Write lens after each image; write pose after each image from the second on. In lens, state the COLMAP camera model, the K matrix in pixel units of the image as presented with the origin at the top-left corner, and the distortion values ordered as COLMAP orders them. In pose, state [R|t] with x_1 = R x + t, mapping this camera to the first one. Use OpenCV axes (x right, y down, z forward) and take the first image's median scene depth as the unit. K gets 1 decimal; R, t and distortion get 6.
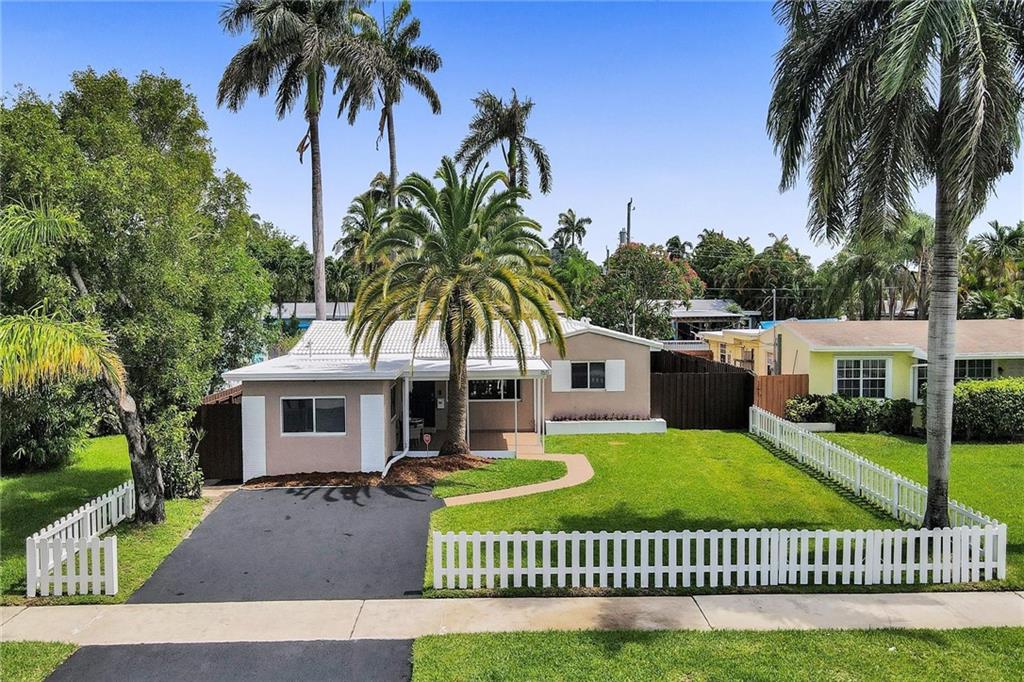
lens RADIAL K [[772.5, 0, 512.0], [0, 772.5, 341.0], [0, 0, 1]] dist [0.002480, 0.008596]
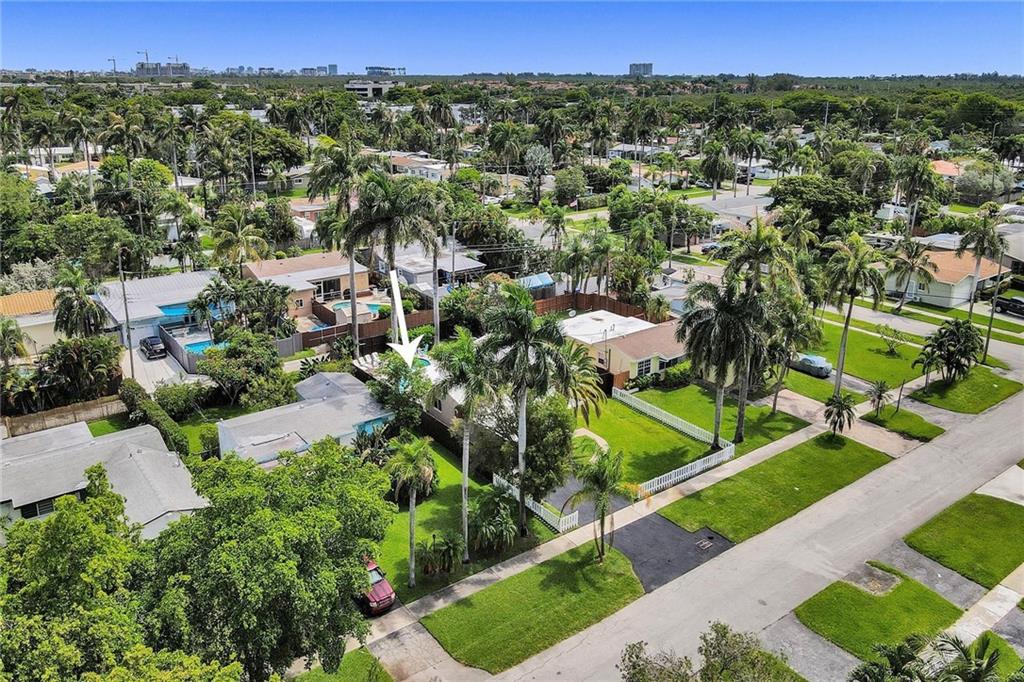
lens RADIAL K [[757.0, 0, 512.5], [0, 757.0, 321.4], [0, 0, 1]] dist [0.006358, 0.002184]
pose [[0.820844, -0.175106, 0.543648, -1.736136], [0.033011, 0.964797, 0.260914, -1.066317], [-0.570198, -0.196224, 0.797728, -1.034402]]
